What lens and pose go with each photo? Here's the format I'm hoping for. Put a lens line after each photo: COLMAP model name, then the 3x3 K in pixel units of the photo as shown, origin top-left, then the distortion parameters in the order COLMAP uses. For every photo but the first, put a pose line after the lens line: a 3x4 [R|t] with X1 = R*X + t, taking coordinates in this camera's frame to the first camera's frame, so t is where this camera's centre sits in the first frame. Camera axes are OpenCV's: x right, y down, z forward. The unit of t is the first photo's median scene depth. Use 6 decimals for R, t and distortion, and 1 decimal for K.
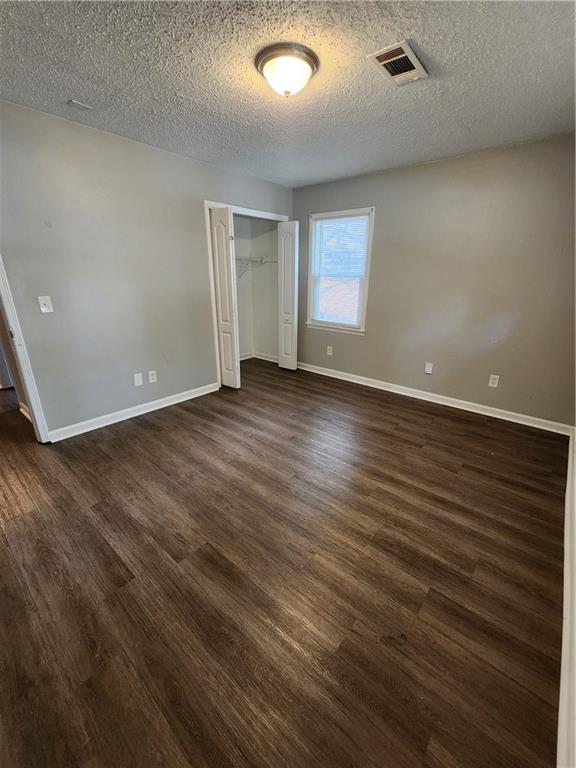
lens RADIAL K [[318.3, 0, 294.7], [0, 318.3, 381.3], [0, 0, 1]] dist [0.000484, 0.000179]
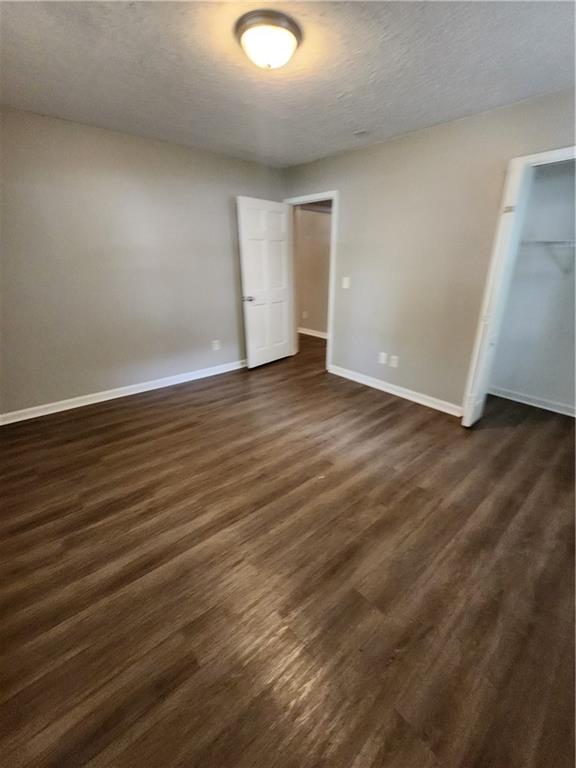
lens RADIAL K [[321.8, 0, 306.7], [0, 321.8, 381.9], [0, 0, 1]] dist [0.001432, 0.000622]
pose [[-0.130917, 0.341319, -0.930786, 0.730939], [-0.332124, 0.869515, 0.365565, -0.300868], [0.934106, 0.356995, -0.000474, 0.904020]]
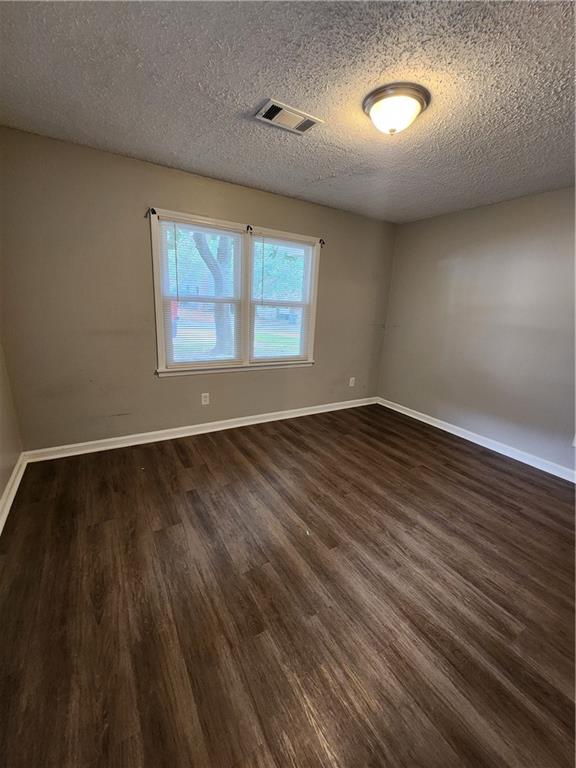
lens RADIAL K [[318.3, 0, 294.7], [0, 318.3, 381.3], [0, 0, 1]] dist [0.000484, 0.000179]
pose [[-0.947522, -0.137552, 0.288585, -0.079161], [0.042857, 0.839899, 0.541048, -0.501369], [-0.316804, 0.525022, -0.789928, 1.429070]]
